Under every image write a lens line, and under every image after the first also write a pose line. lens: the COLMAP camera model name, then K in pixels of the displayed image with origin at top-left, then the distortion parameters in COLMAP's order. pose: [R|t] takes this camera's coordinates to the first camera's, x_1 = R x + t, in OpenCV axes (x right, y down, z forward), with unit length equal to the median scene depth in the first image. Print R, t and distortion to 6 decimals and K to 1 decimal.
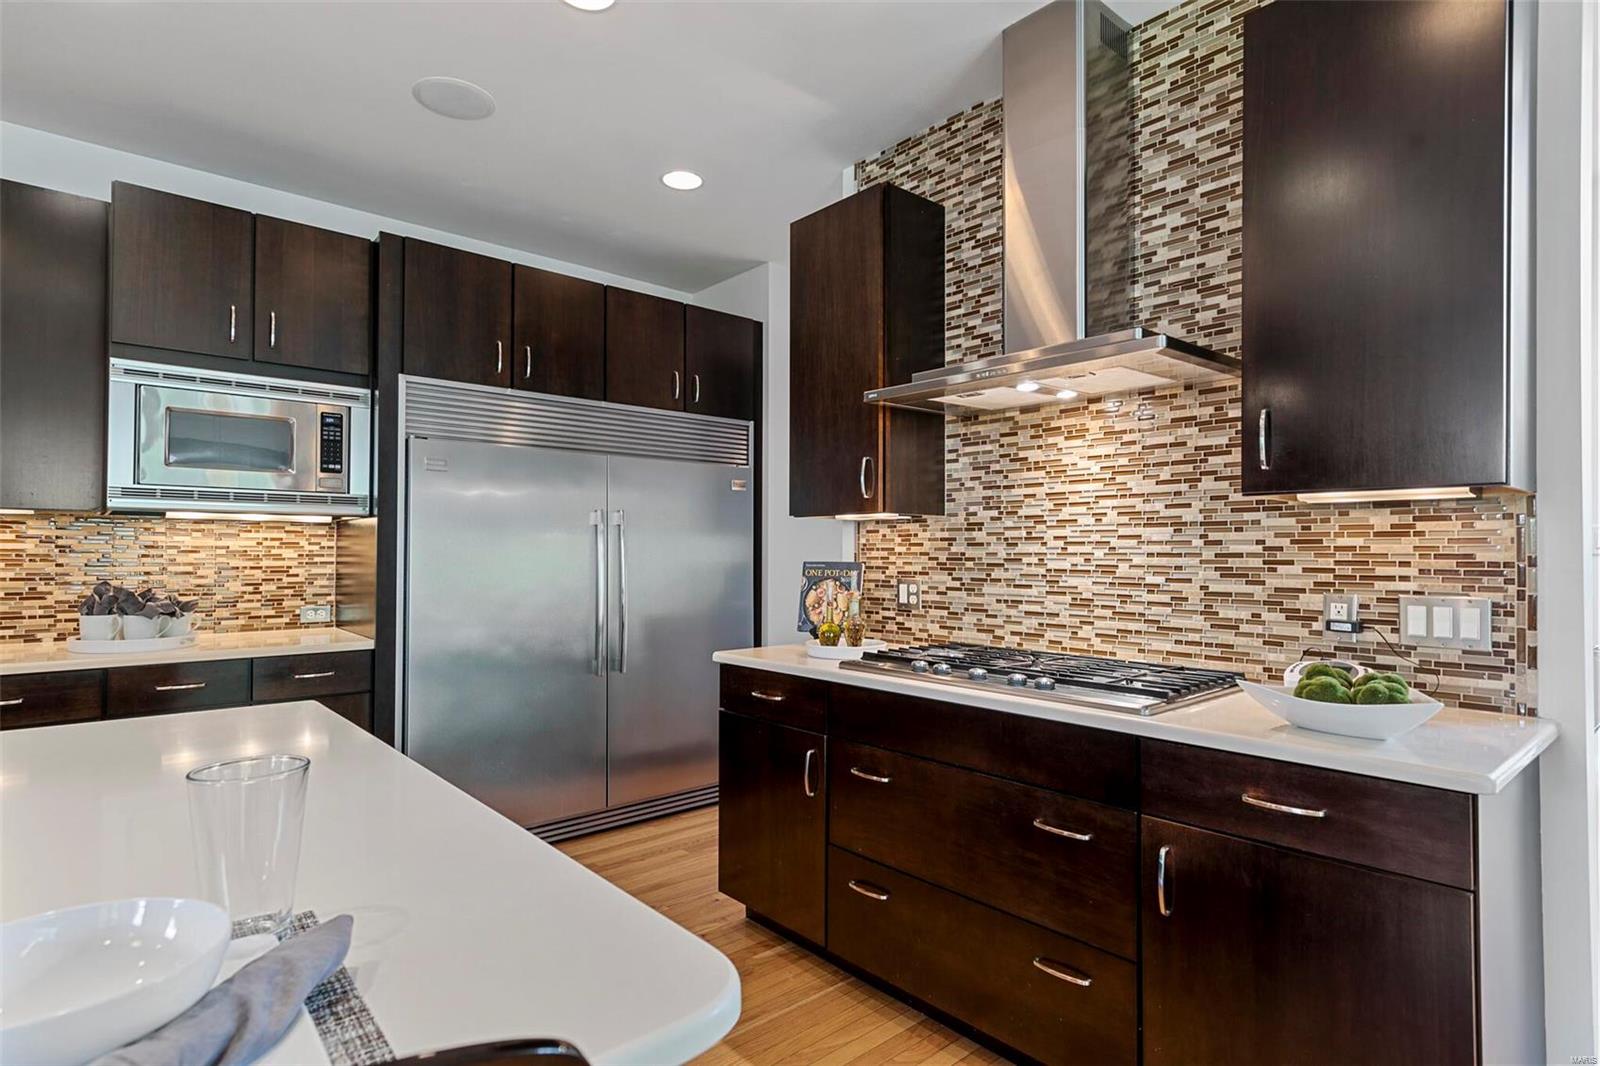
lens RADIAL K [[827.7, 0, 807.5], [0, 827.7, 537.9], [0, 0, 1]] dist [0.005389, 0.001071]
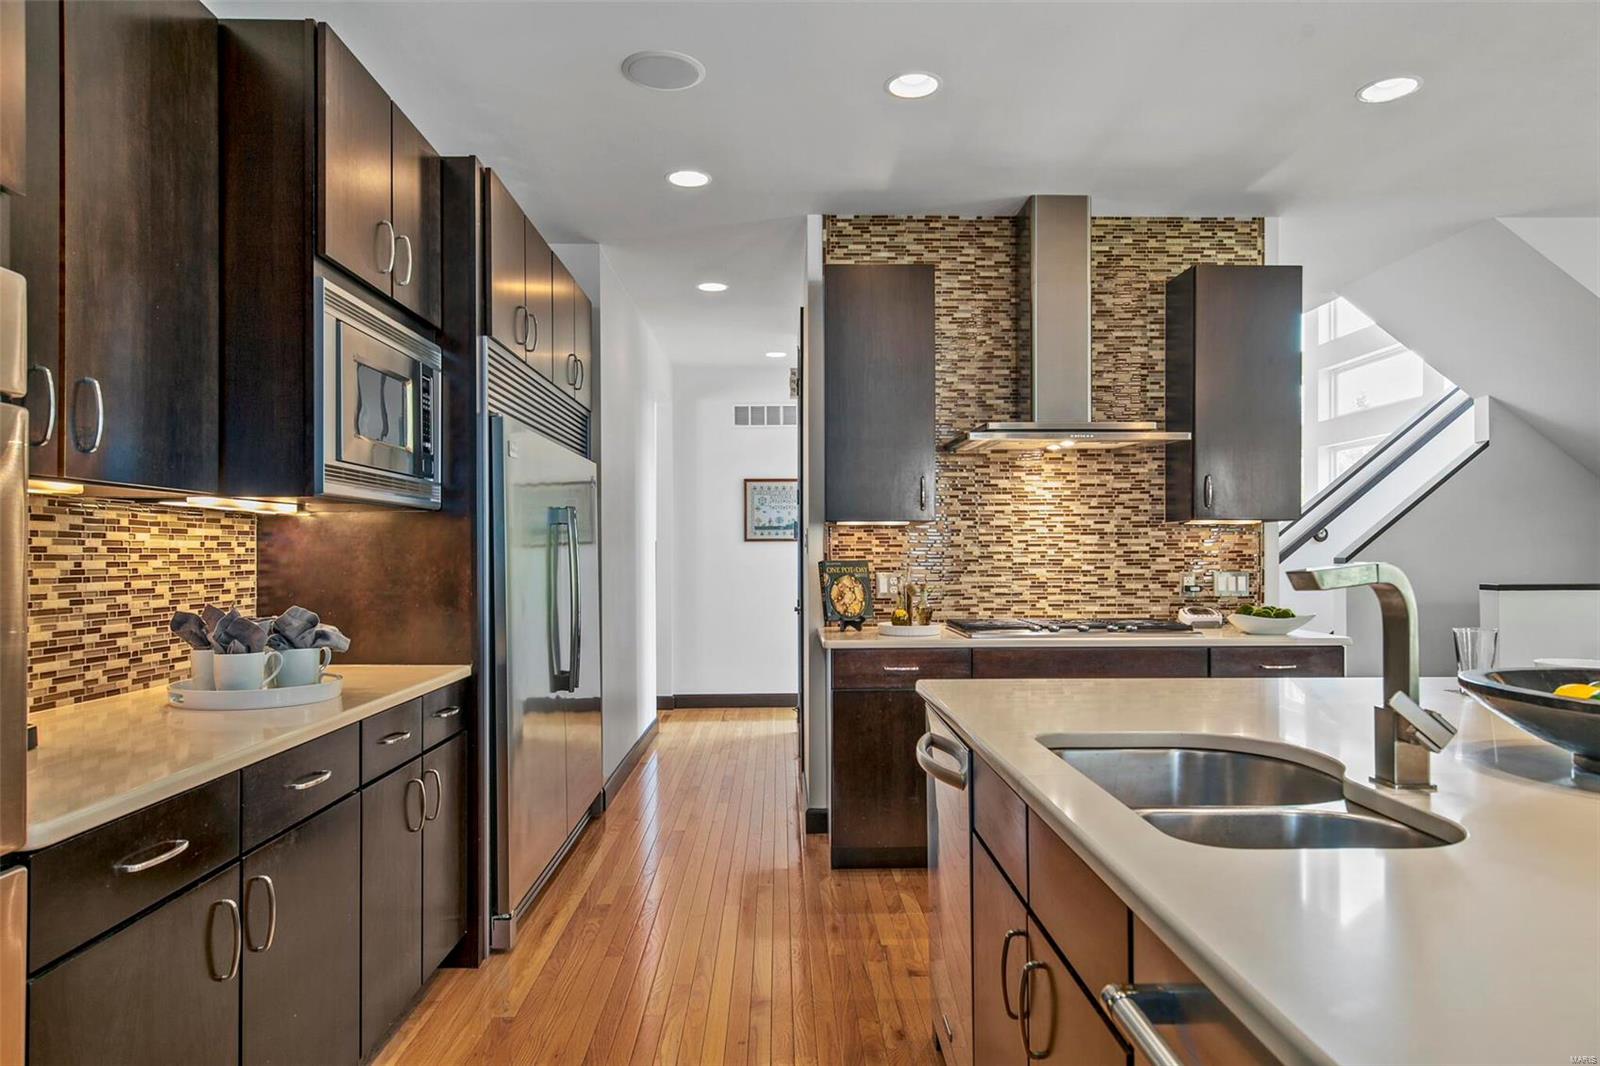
lens RADIAL K [[992.9, 0, 803.1], [0, 992.9, 550.3], [0, 0, 1]] dist [-0.001421, 0.000946]
pose [[0.644373, -0.003802, 0.764702, -1.190324], [-0.006828, 0.999919, 0.010725, -0.000408], [-0.764681, -0.012132, 0.644295, 0.151728]]
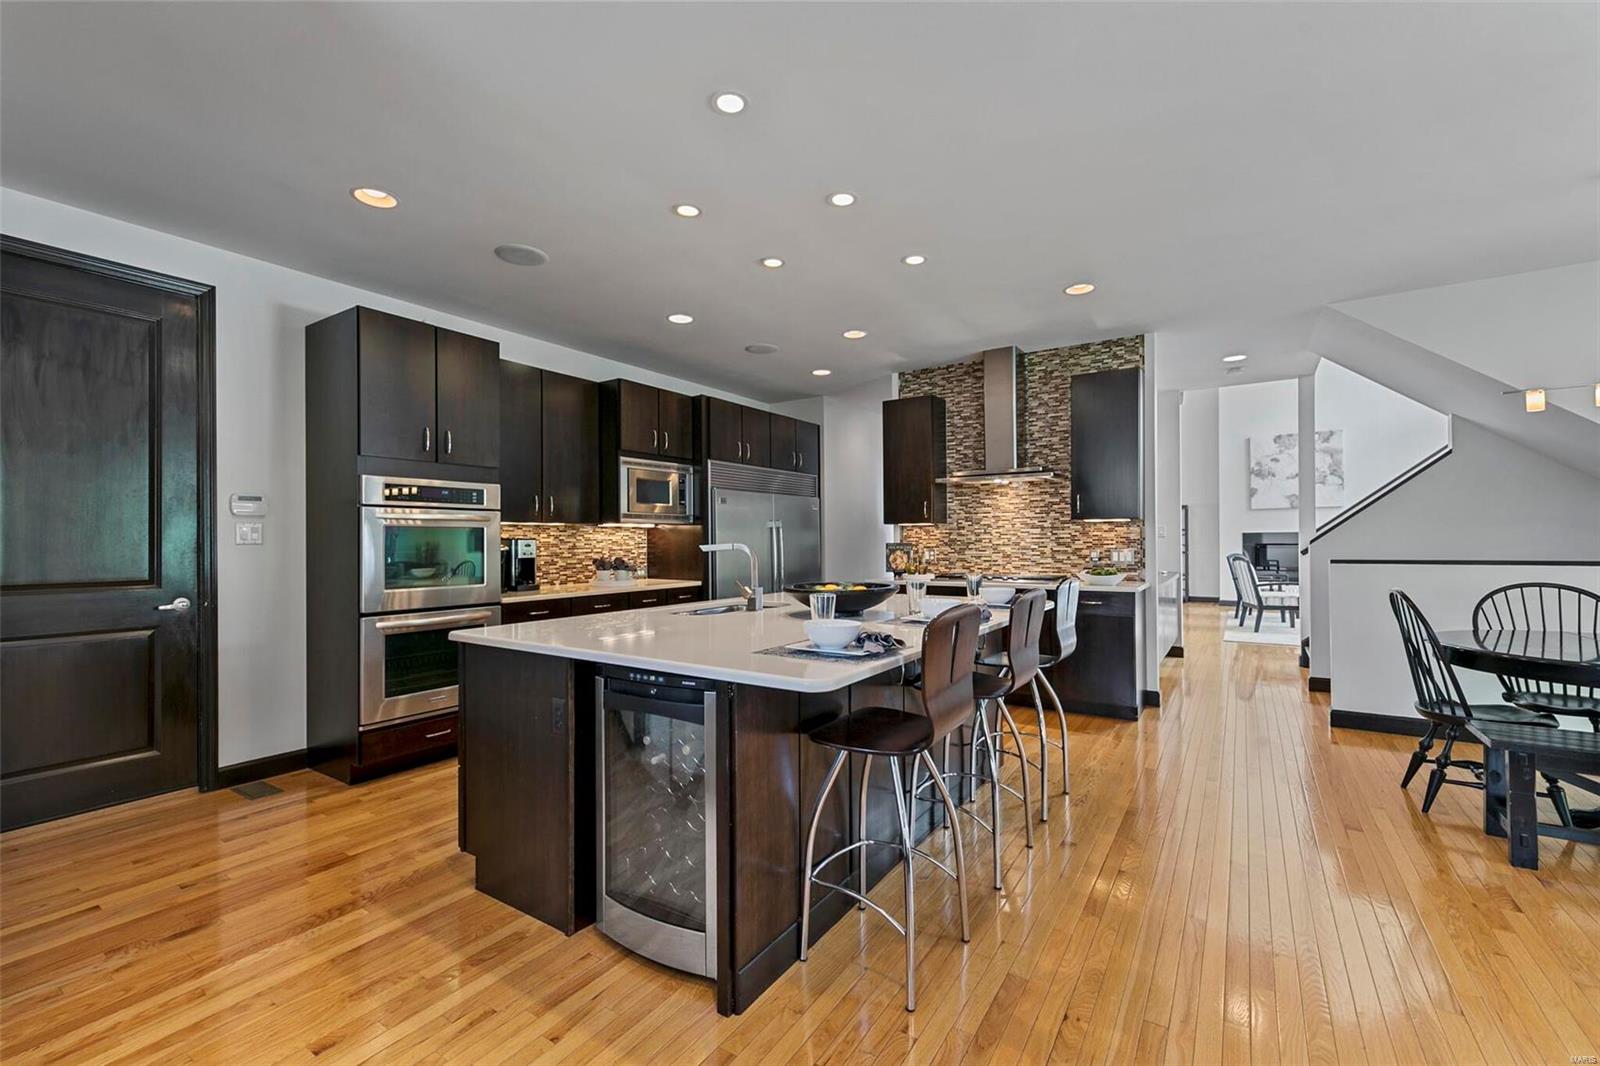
lens RADIAL K [[666.5, 0, 805.4], [0, 666.5, 535.4], [0, 0, 1]] dist [0.002959, 0.000094]
pose [[0.965307, -0.009505, 0.260945, -0.811355], [0.006897, 0.999917, 0.010909, -0.017244], [-0.261027, -0.008731, 0.965292, -0.879088]]
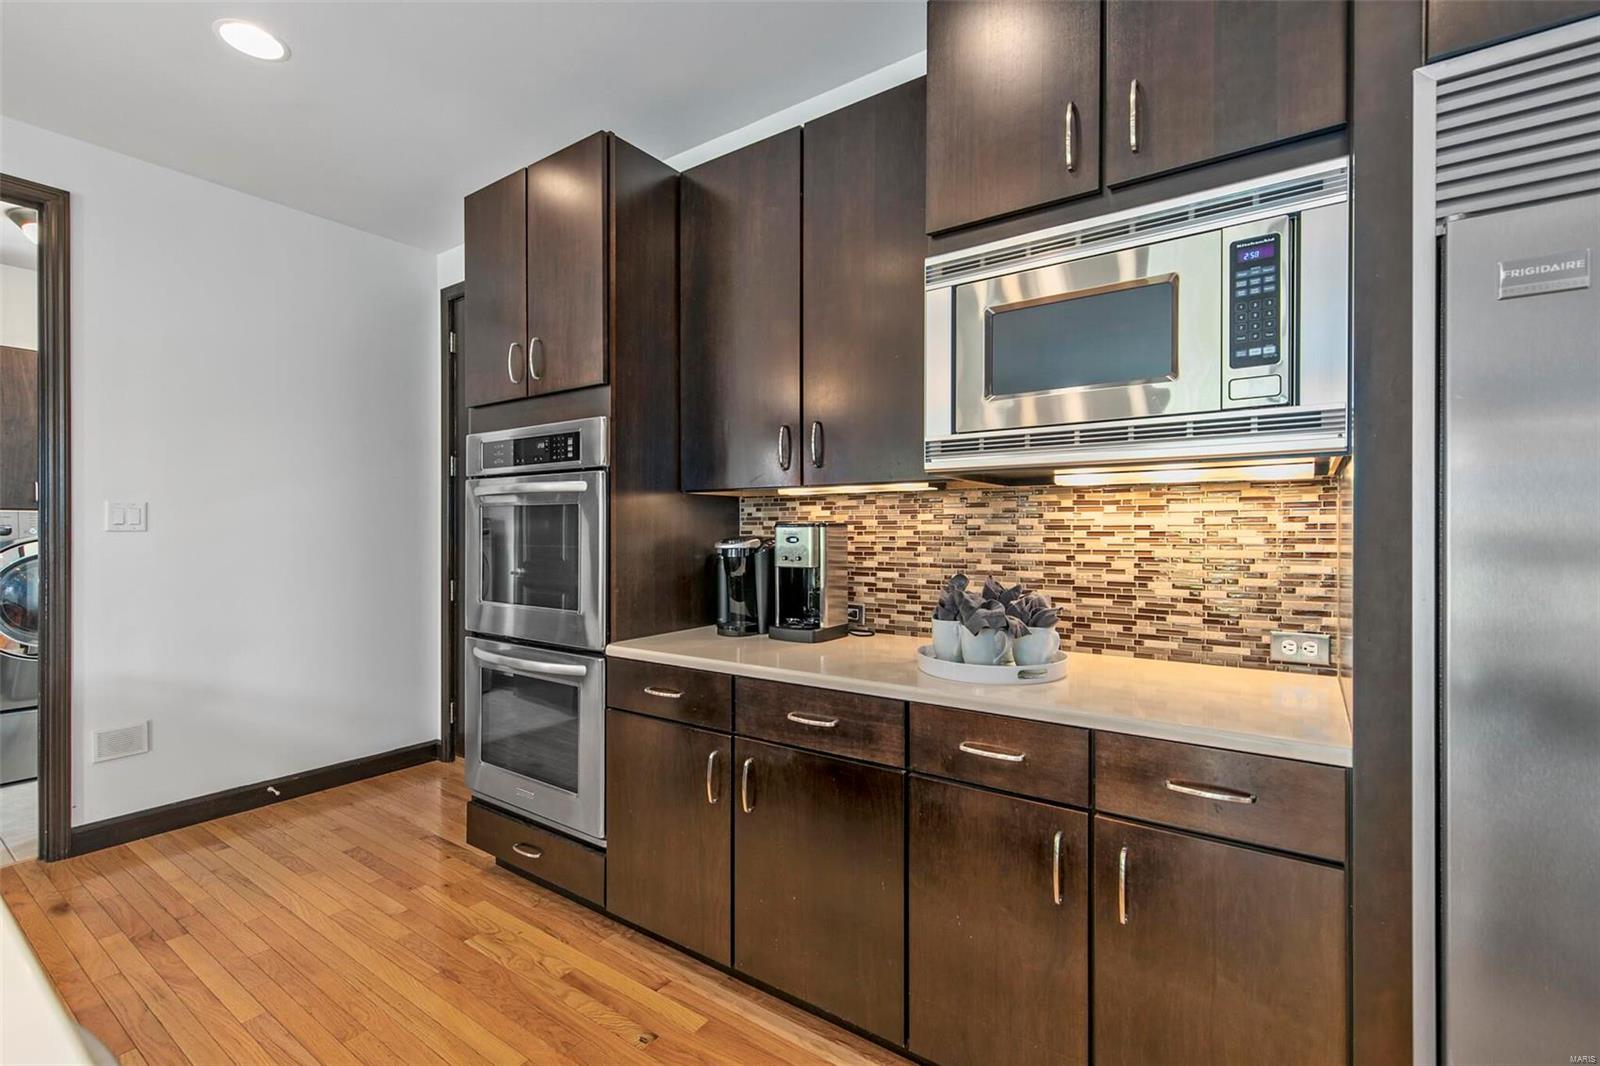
lens RADIAL K [[707.0, 0, 804.0], [0, 707.0, 533.9], [0, 0, 1]] dist [0.002603, 0.000262]
pose [[0.232558, -0.000893, -0.972582, -0.274881], [0.016316, 0.999862, 0.002983, 0.012810], [0.972446, -0.016562, 0.232541, 0.740773]]
